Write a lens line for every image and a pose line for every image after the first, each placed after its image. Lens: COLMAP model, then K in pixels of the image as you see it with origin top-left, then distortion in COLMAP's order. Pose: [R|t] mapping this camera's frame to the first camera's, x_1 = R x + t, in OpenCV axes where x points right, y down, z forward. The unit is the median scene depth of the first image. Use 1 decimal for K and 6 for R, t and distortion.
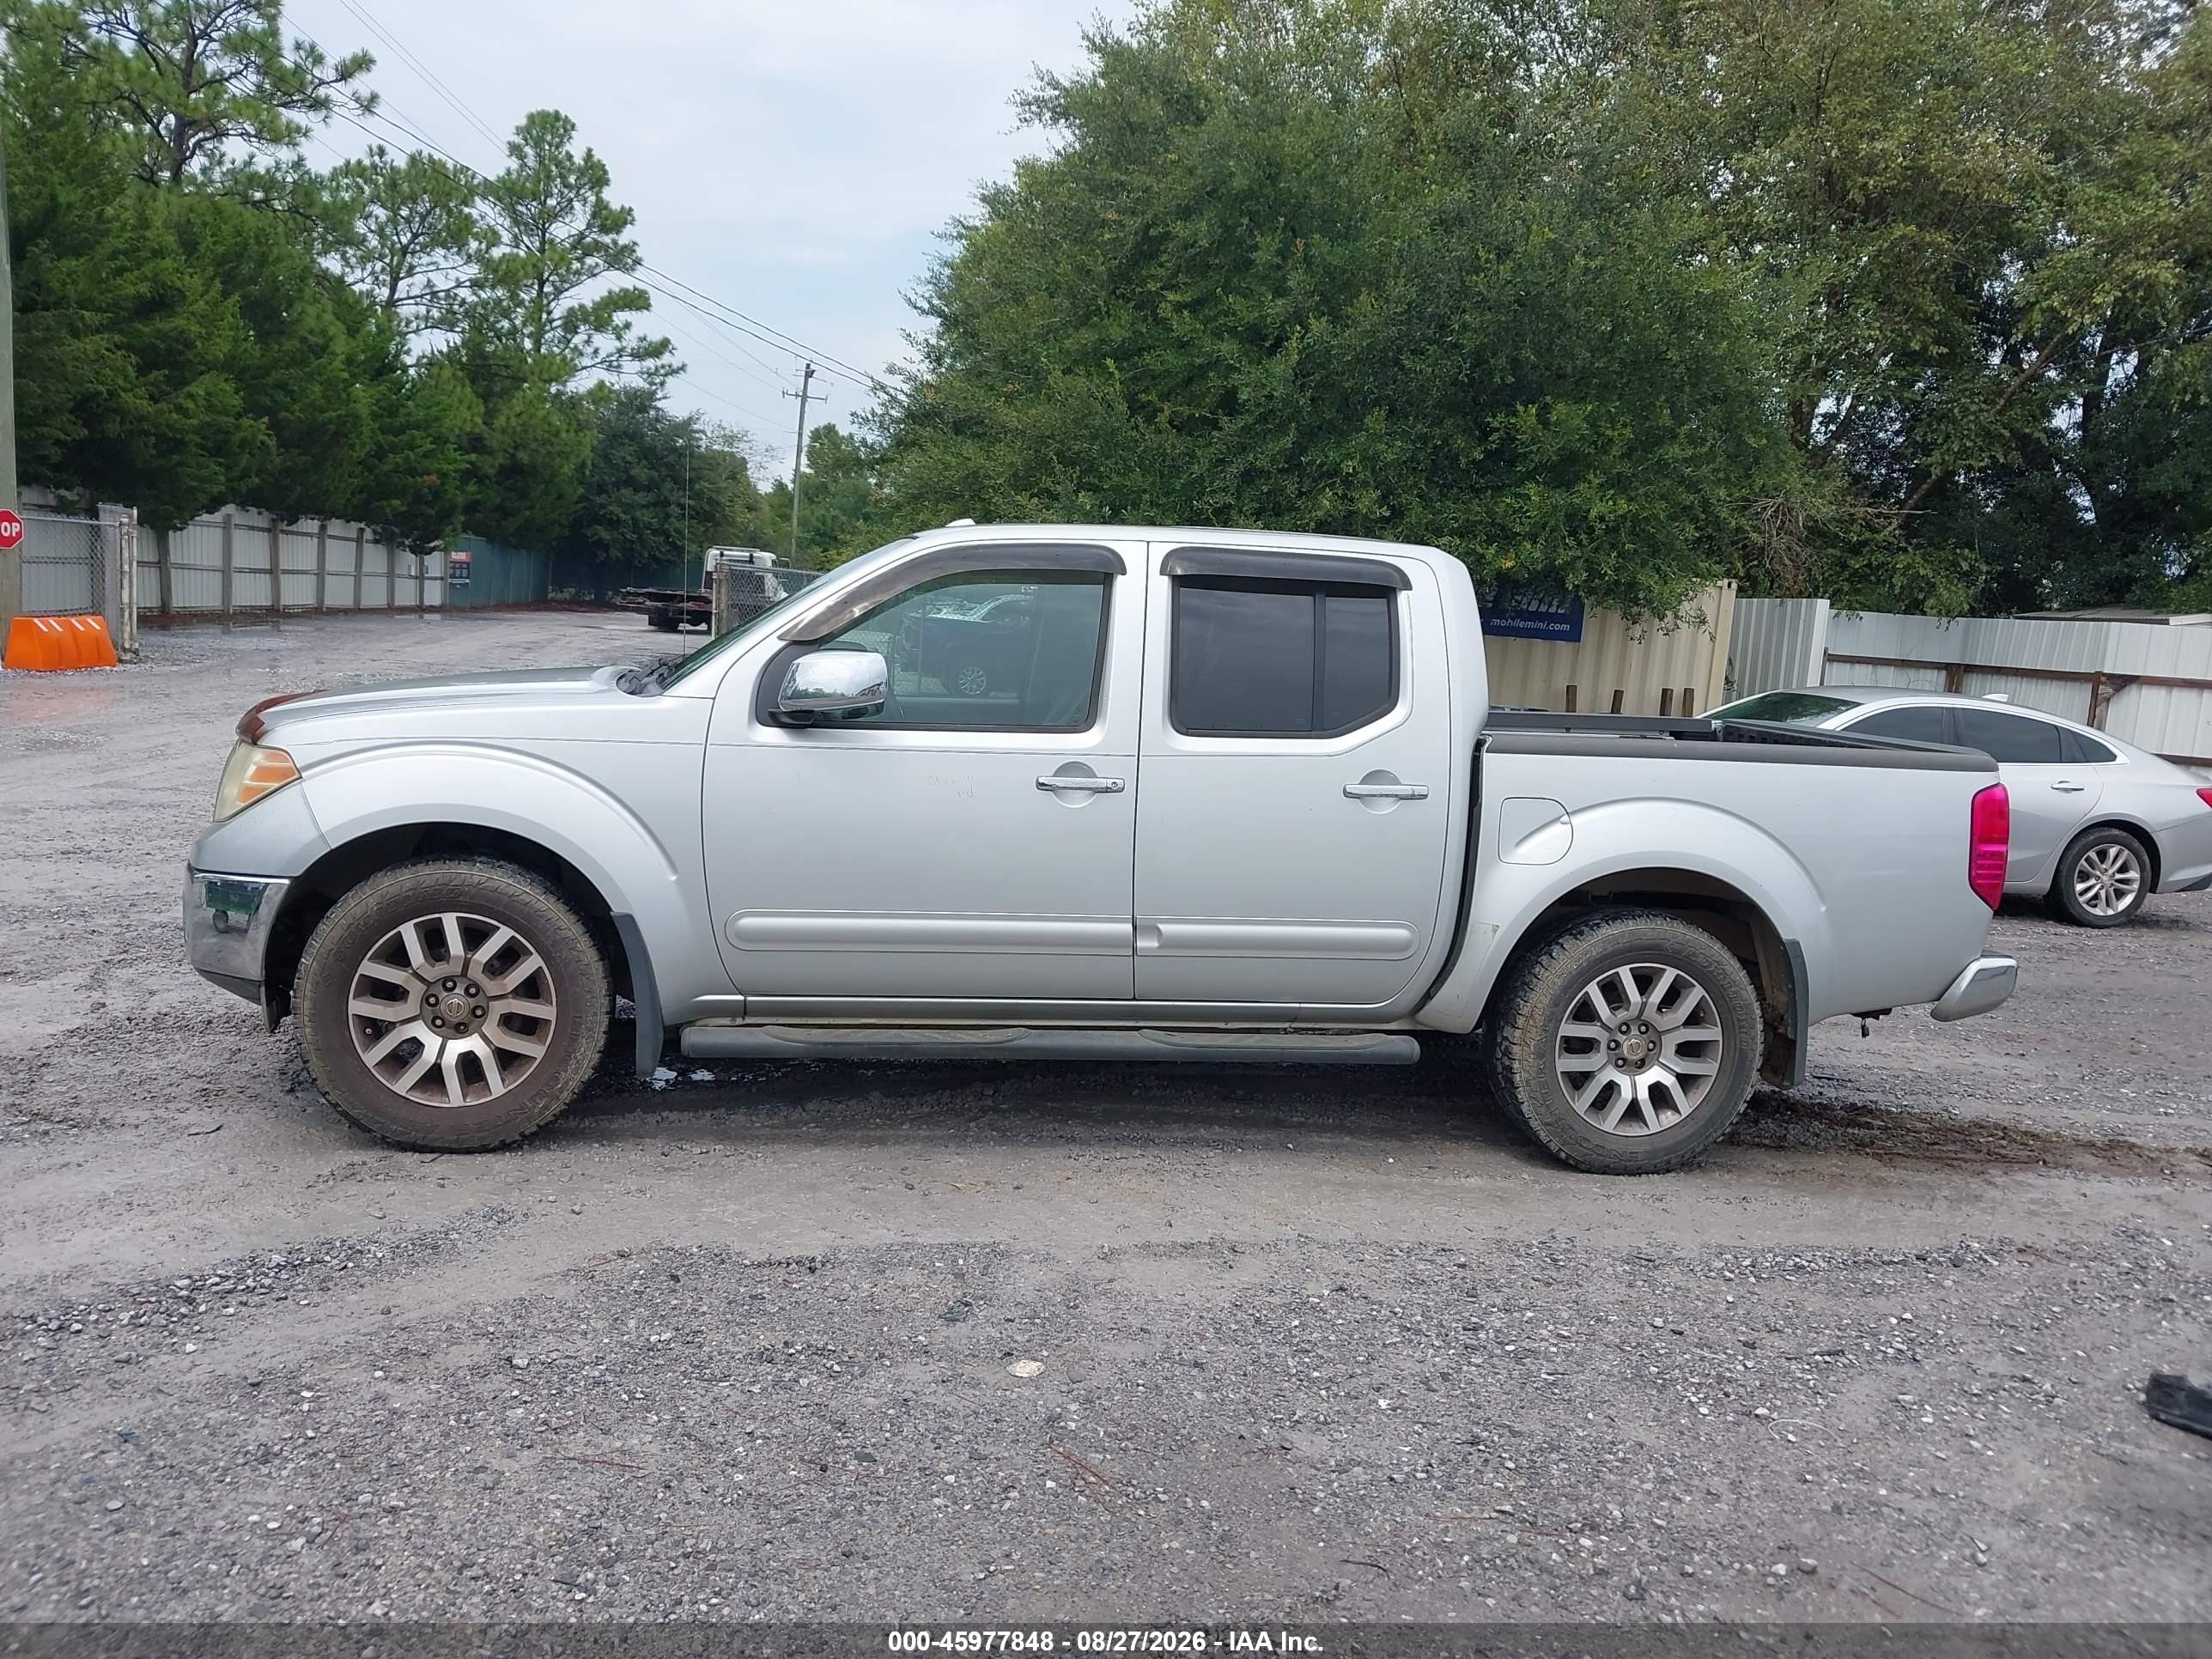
lens RADIAL K [[1756.5, 0, 1124.2], [0, 1756.5, 920.2], [0, 0, 1]] dist [-0.001535, 0.002056]
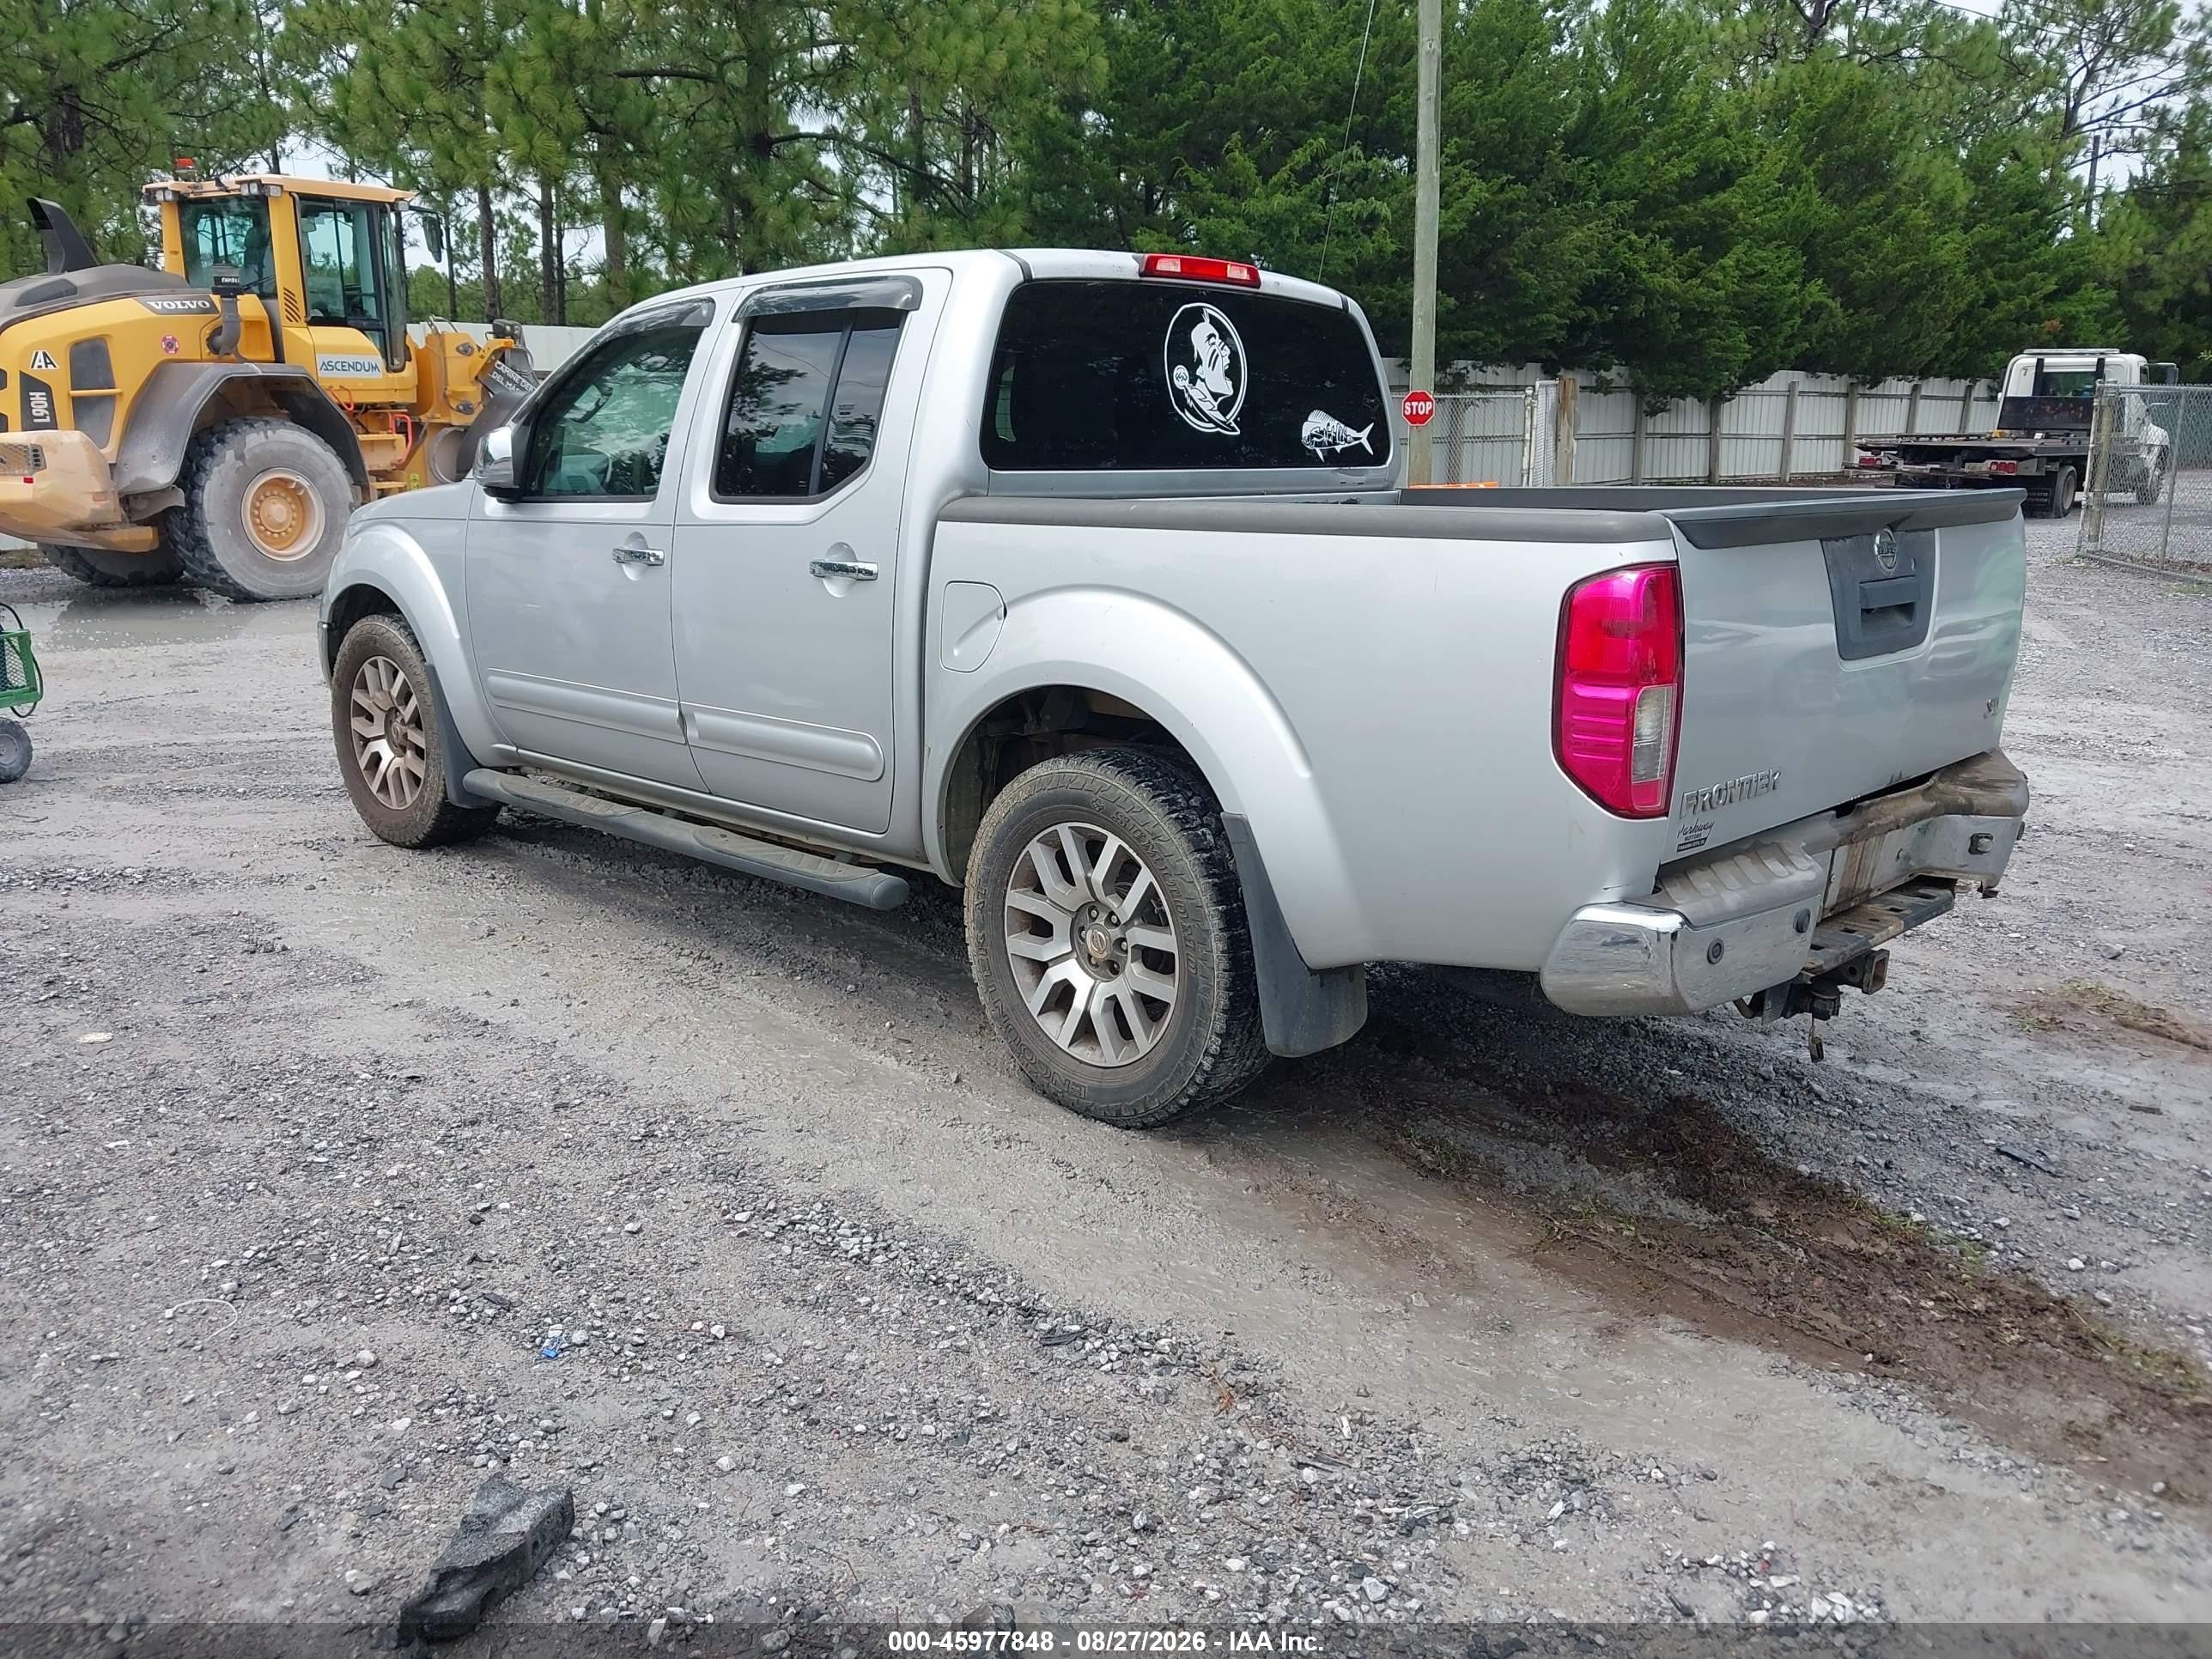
lens RADIAL K [[1756.5, 0, 1124.2], [0, 1756.5, 920.2], [0, 0, 1]] dist [-0.001535, 0.002056]
pose [[0.579795, 0.158140, -0.799269, 0.164432], [-0.104724, 0.987310, 0.119377, -0.004308], [0.808004, 0.014489, 0.588998, 0.112751]]
